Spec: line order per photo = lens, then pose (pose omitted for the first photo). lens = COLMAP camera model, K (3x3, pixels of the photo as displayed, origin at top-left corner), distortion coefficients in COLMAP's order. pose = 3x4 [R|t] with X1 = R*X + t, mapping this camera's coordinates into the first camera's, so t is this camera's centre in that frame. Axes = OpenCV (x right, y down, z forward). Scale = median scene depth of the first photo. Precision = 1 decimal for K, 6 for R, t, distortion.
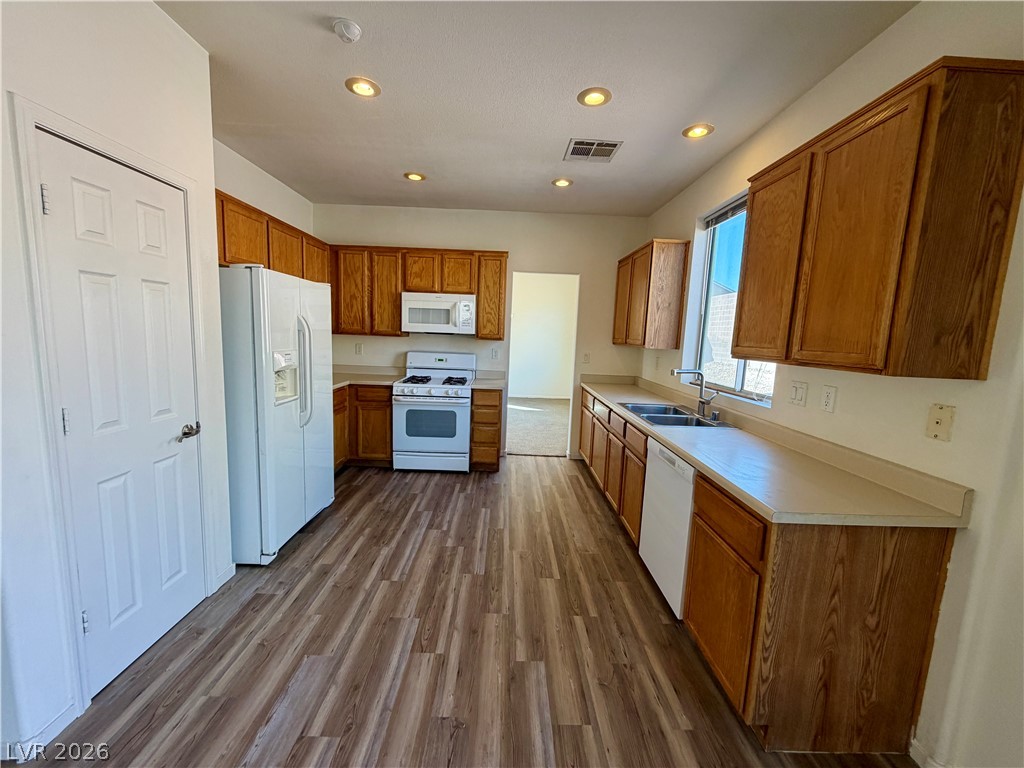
lens RADIAL K [[408.6, 0, 510.4], [0, 408.6, 384.3], [0, 0, 1]] dist [-0.000047, -0.000138]
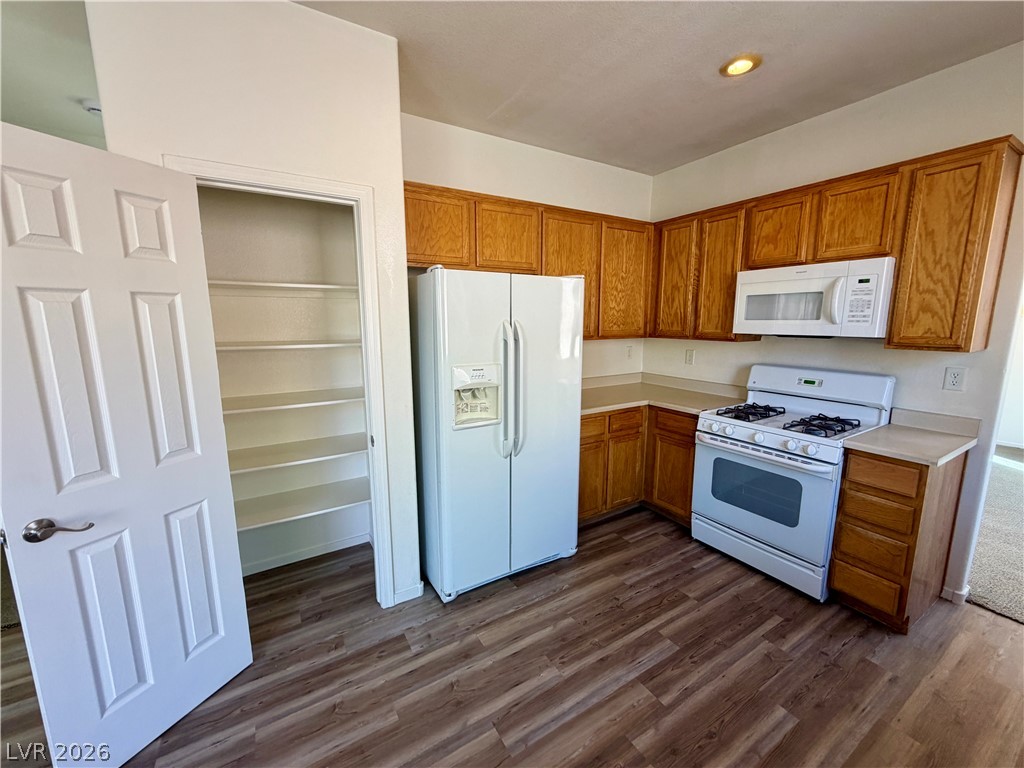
lens RADIAL K [[408.6, 0, 508.0], [0, 408.6, 384.4], [0, 0, 1]] dist [-0.000047, -0.000138]
pose [[0.506454, 0.097374, -0.856751, 0.140442], [-0.085974, 0.994354, 0.062191, -0.073298], [0.857970, 0.042162, 0.511967, 0.458114]]
